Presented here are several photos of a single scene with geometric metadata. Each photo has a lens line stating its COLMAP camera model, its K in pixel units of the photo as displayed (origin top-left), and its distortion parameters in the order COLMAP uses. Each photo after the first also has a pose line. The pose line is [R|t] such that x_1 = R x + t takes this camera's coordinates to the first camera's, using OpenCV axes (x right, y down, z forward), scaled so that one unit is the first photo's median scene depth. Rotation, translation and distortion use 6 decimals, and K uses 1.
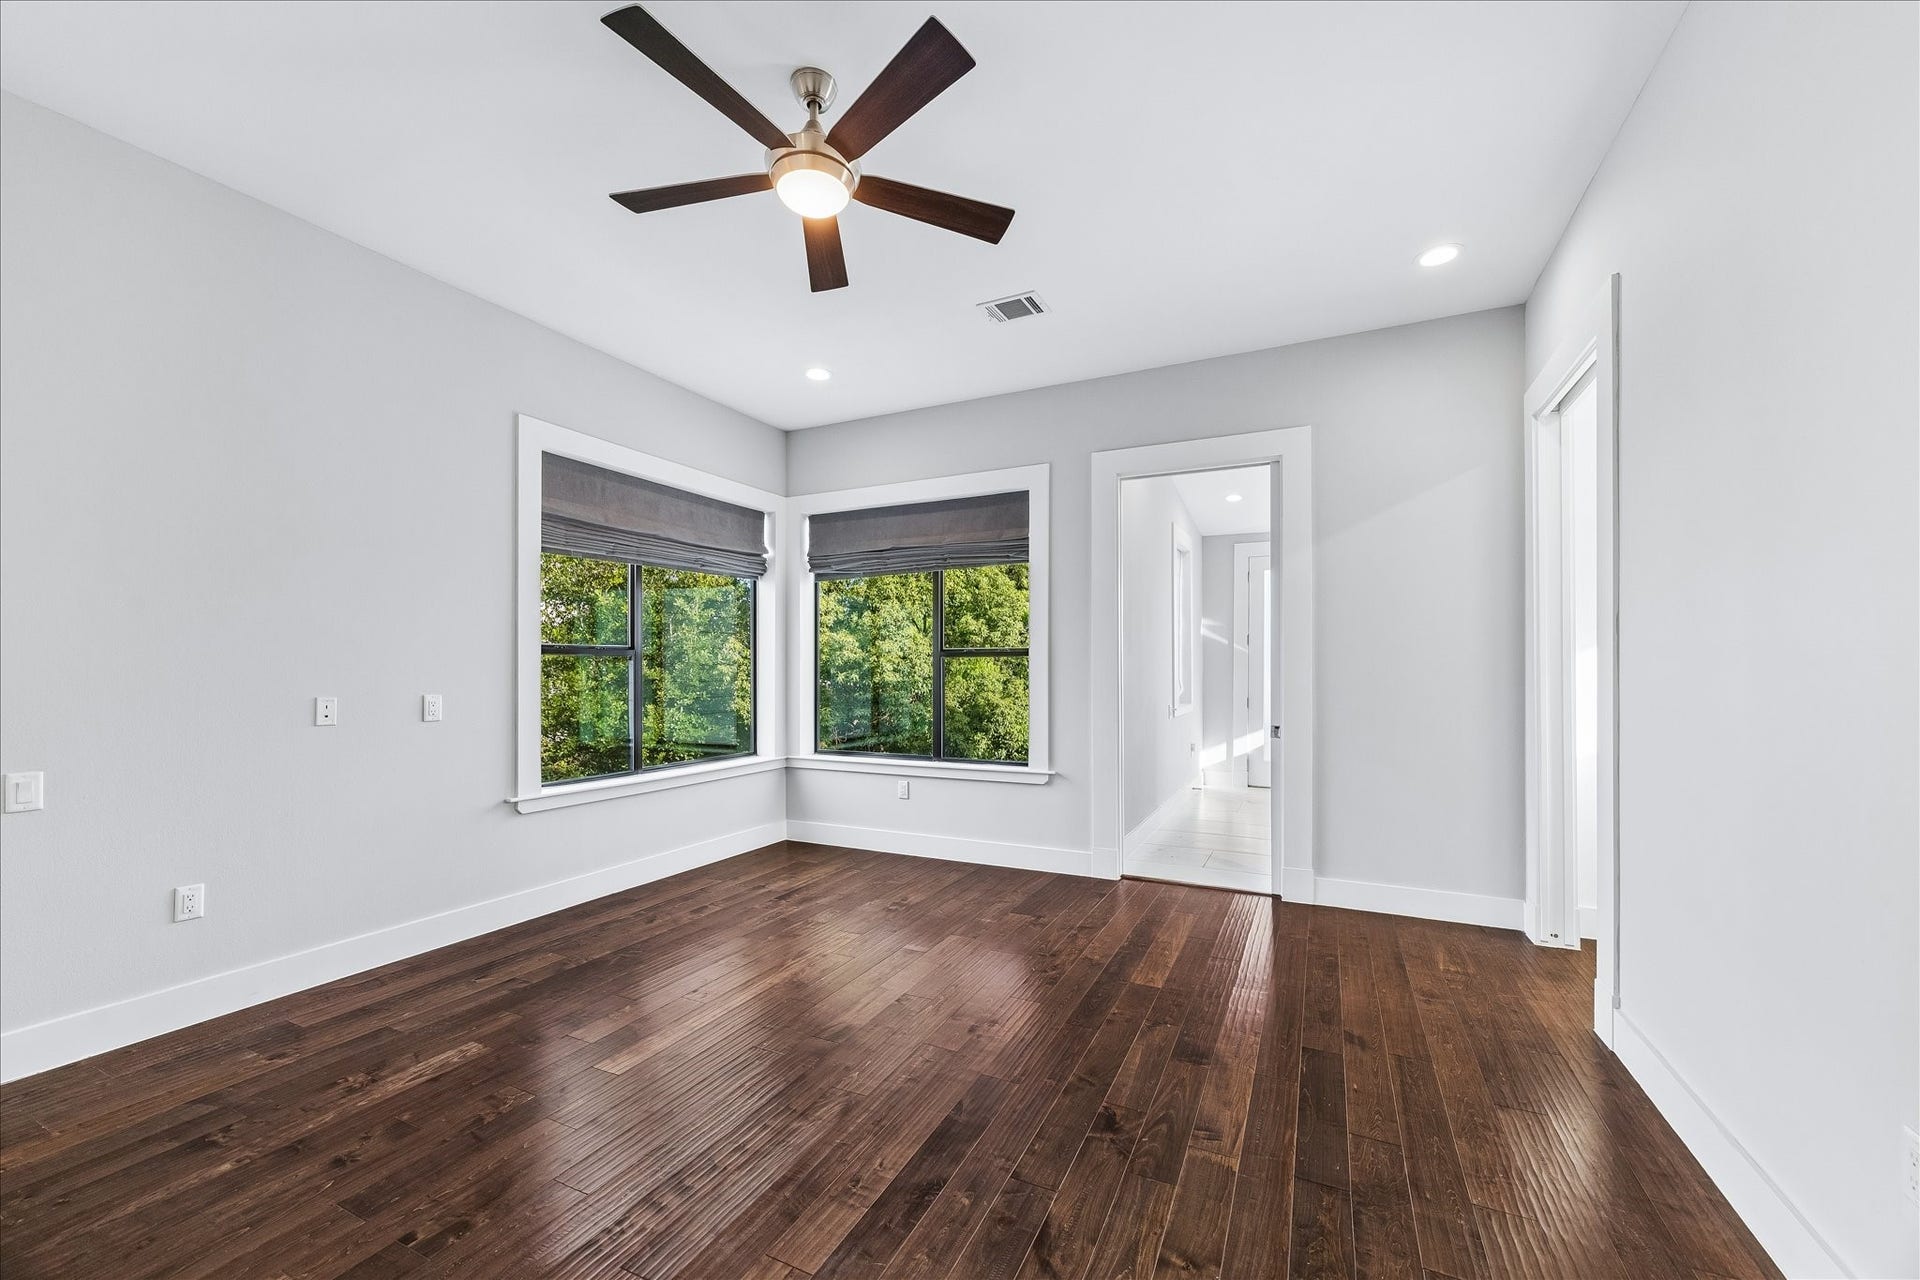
lens RADIAL K [[741.4, 0, 961.4], [0, 741.4, 671.6], [0, 0, 1]] dist [-0.007093, -0.000245]
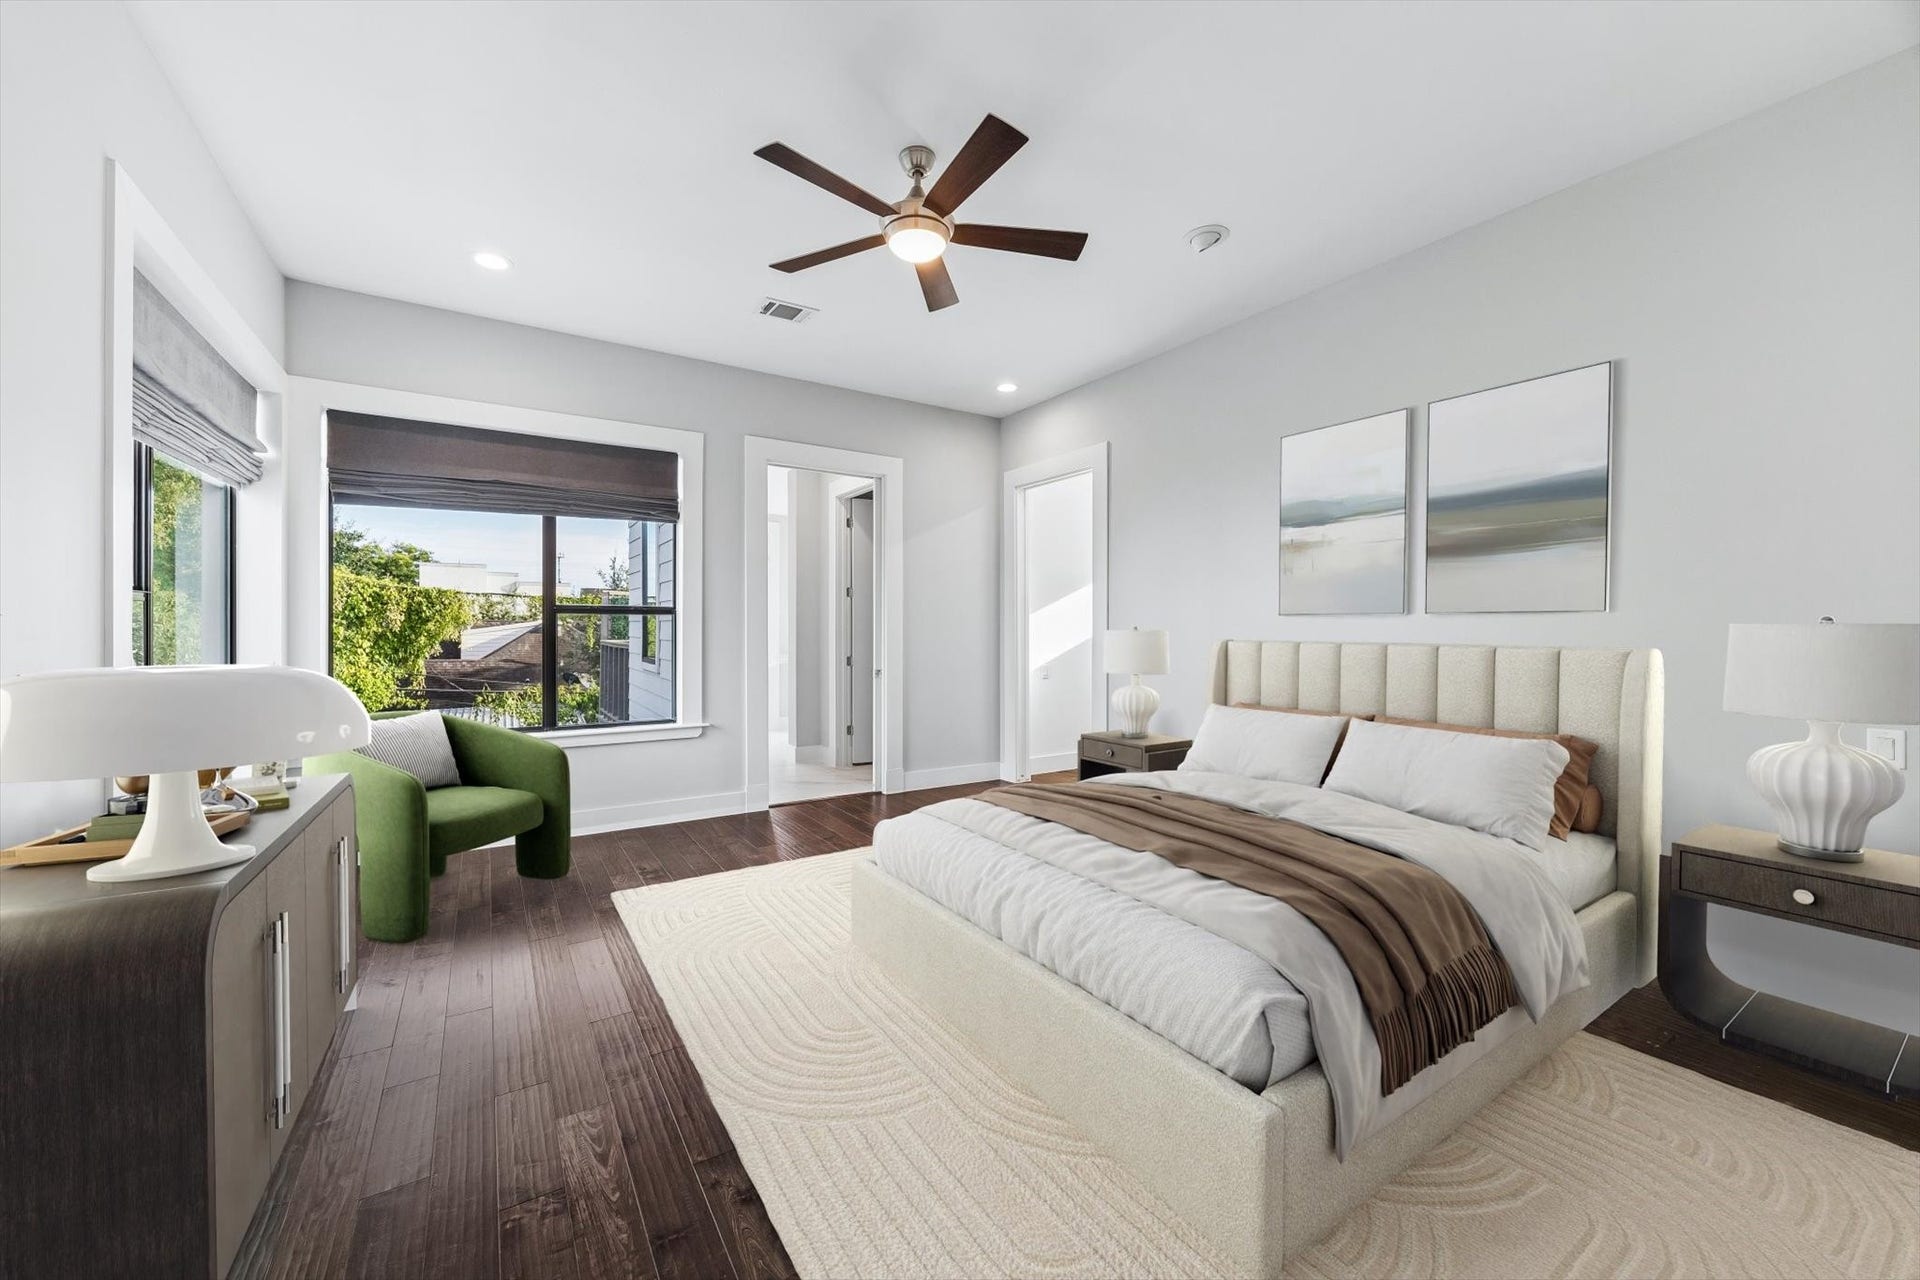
lens RADIAL K [[733.9, 0, 965.5], [0, 733.9, 637.2], [0, 0, 1]] dist [-0.000277, -0.000396]
pose [[0.512573, -0.008464, 0.858602, -0.591374], [-0.001282, 0.999943, 0.010622, -0.001427], [-0.858642, -0.006545, 0.512533, 0.139509]]
